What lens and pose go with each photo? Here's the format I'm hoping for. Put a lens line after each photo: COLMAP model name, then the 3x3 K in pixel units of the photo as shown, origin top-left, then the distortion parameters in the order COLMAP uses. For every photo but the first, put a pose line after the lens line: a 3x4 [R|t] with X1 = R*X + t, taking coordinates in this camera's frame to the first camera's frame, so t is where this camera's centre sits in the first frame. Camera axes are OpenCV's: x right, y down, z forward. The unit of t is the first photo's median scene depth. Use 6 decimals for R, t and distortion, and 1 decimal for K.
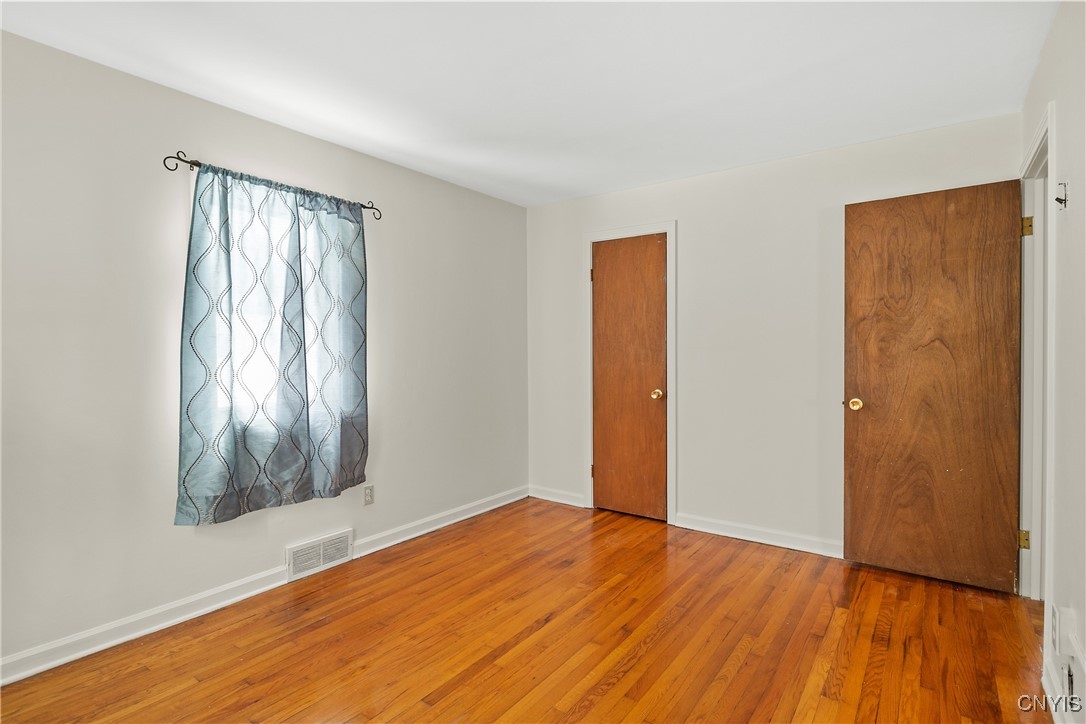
lens RADIAL K [[547.4, 0, 536.3], [0, 547.4, 352.3], [0, 0, 1]] dist [-0.016193, 0.002462]
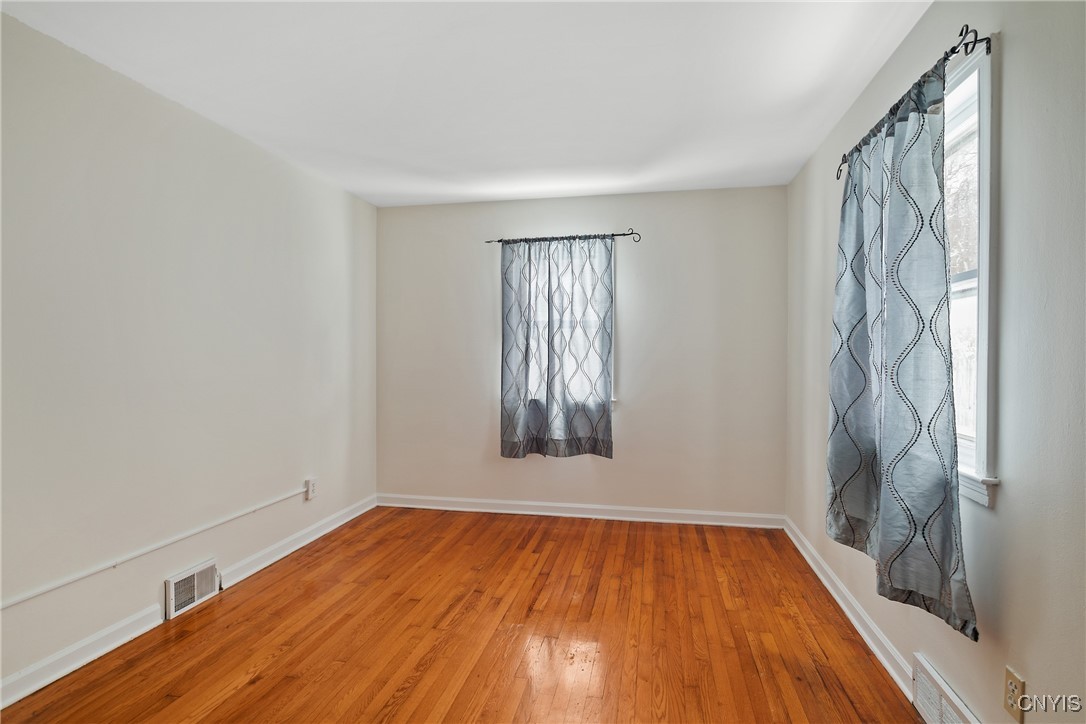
lens RADIAL K [[547.4, 0, 549.9], [0, 547.4, 360.6], [0, 0, 1]] dist [-0.016193, 0.002462]
pose [[-0.900739, 0.006195, -0.434317, 0.210222], [-0.004233, 0.999726, 0.023039, -0.007373], [0.434341, 0.022590, -0.900465, 1.316586]]
